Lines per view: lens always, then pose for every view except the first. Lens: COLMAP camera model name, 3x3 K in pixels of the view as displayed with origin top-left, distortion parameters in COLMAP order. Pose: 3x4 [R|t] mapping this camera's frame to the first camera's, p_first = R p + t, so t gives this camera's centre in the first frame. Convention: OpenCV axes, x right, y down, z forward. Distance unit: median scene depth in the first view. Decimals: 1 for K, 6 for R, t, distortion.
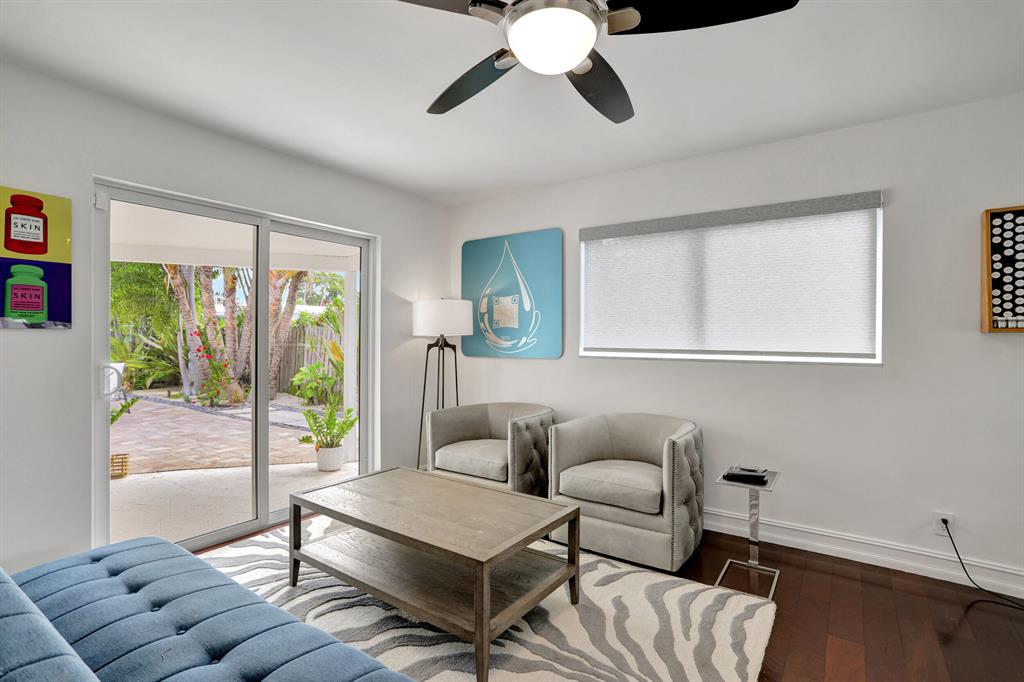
lens RADIAL K [[496.0, 0, 514.6], [0, 496.0, 339.8], [0, 0, 1]] dist [-0.073378, 0.030030]
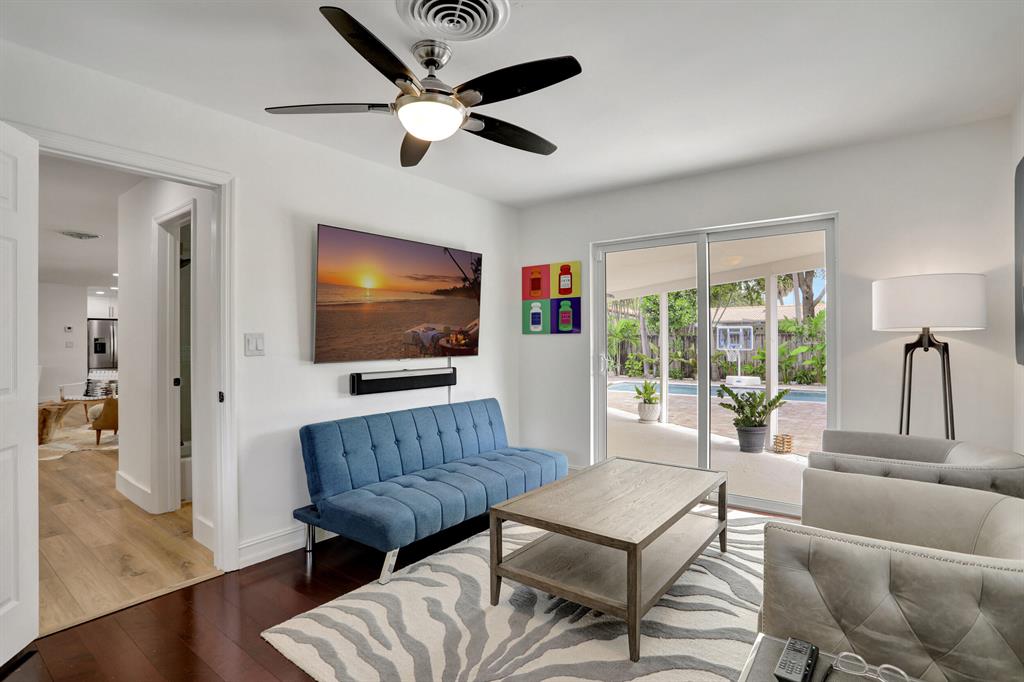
lens RADIAL K [[496.0, 0, 514.6], [0, 496.0, 339.8], [0, 0, 1]] dist [-0.073378, 0.030030]
pose [[-0.050383, -0.006110, -0.998711, 1.052813], [0.003495, 0.999974, -0.006294, 0.014307], [0.998724, -0.003808, -0.050360, 0.947720]]
